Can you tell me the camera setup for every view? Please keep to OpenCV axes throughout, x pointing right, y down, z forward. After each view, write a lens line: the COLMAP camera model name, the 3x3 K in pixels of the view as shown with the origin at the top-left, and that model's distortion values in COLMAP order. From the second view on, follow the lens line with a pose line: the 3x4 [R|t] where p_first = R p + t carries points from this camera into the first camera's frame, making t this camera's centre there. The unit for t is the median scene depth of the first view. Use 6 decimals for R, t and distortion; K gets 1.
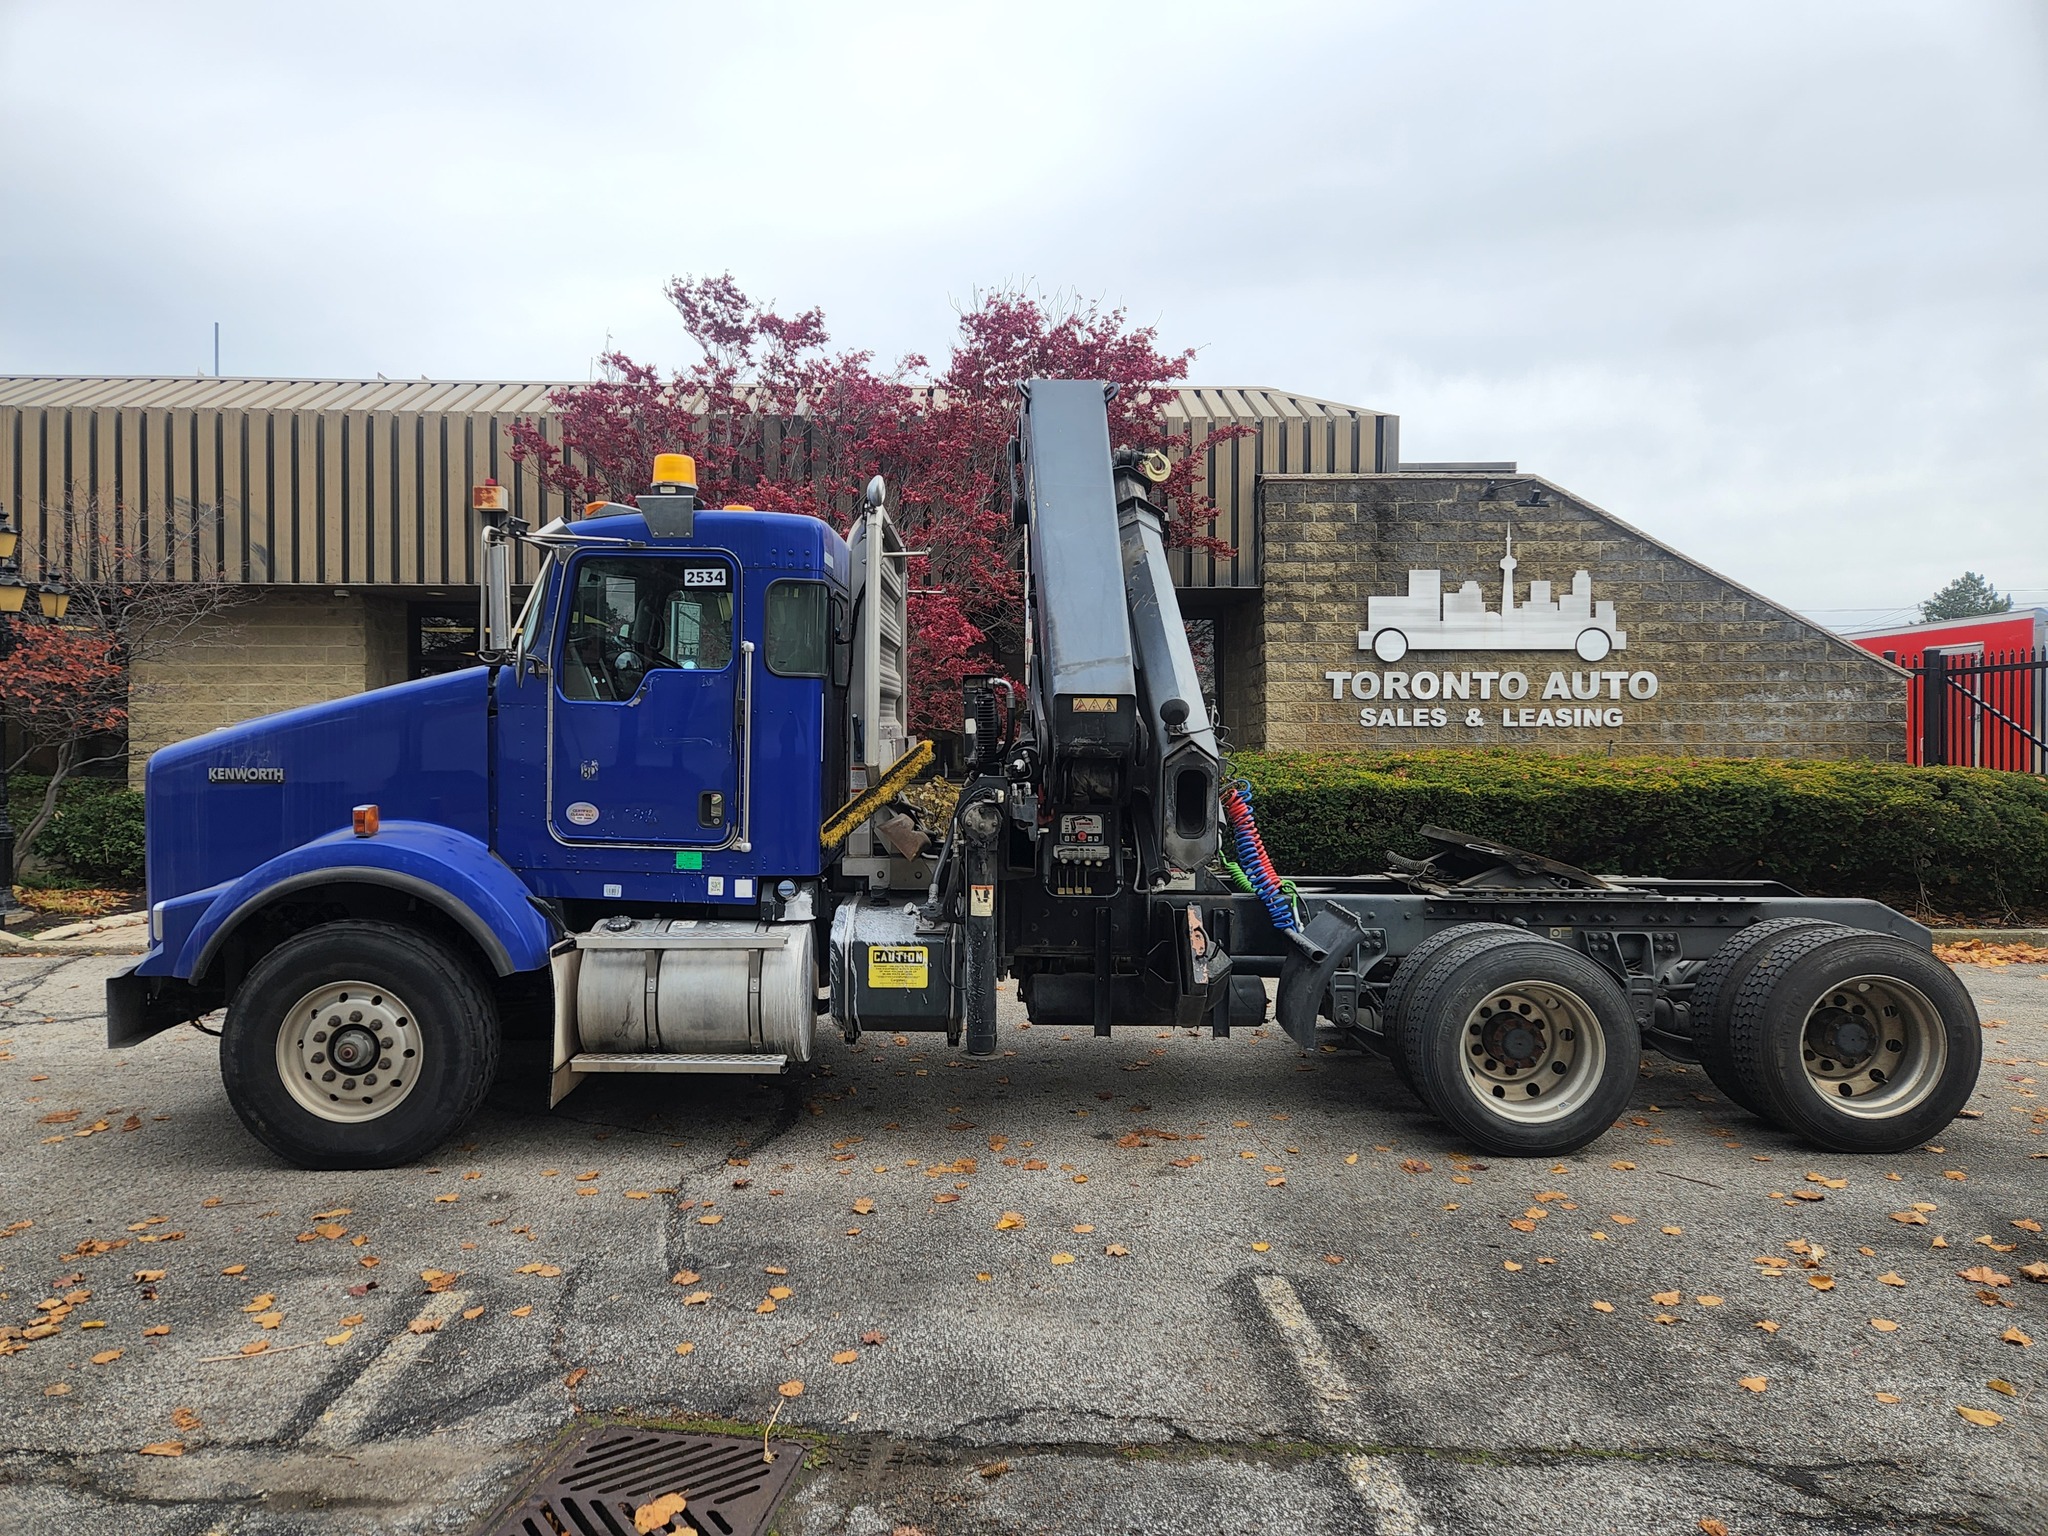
lens RADIAL K [[1574.2, 0, 931.8], [0, 1574.2, 776.6], [0, 0, 1]] dist [0.097744, -0.082455]
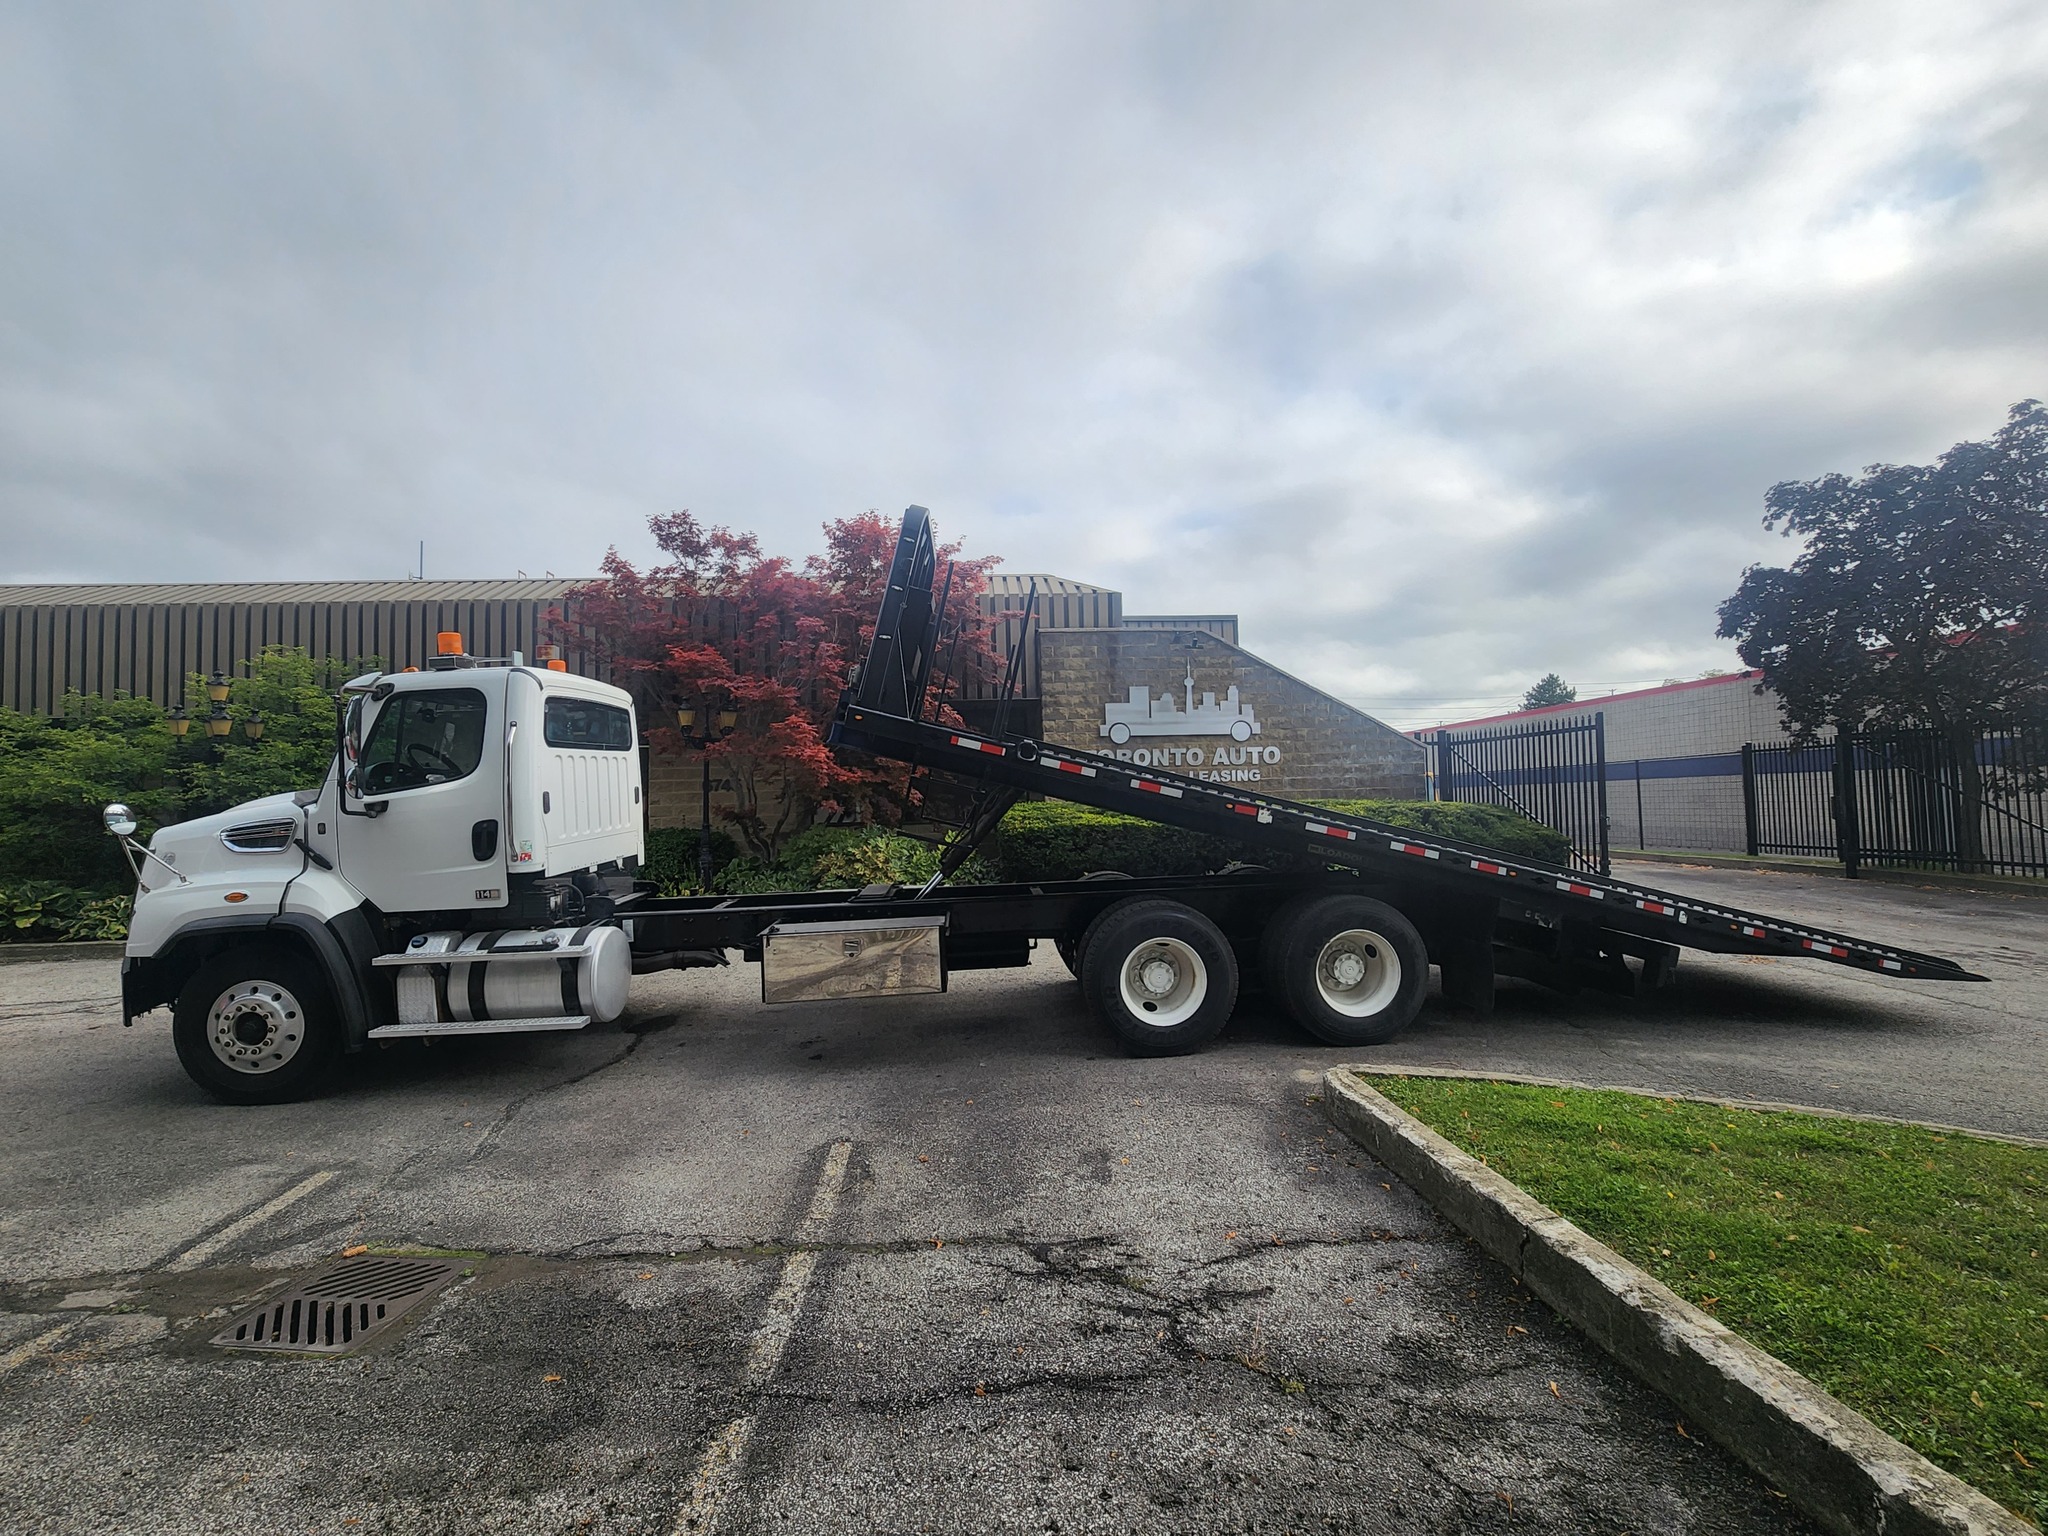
lens RADIAL K [[1021.8, 0, 1024.0], [0, 1021.8, 768.0], [0, 0, 1]] dist [-0.011529, 0.000326]
pose [[0.998136, -0.022513, 0.056726, 0.133490], [0.024749, 0.998932, -0.039024, -0.009619], [-0.055787, 0.040355, 0.997627, -0.026532]]
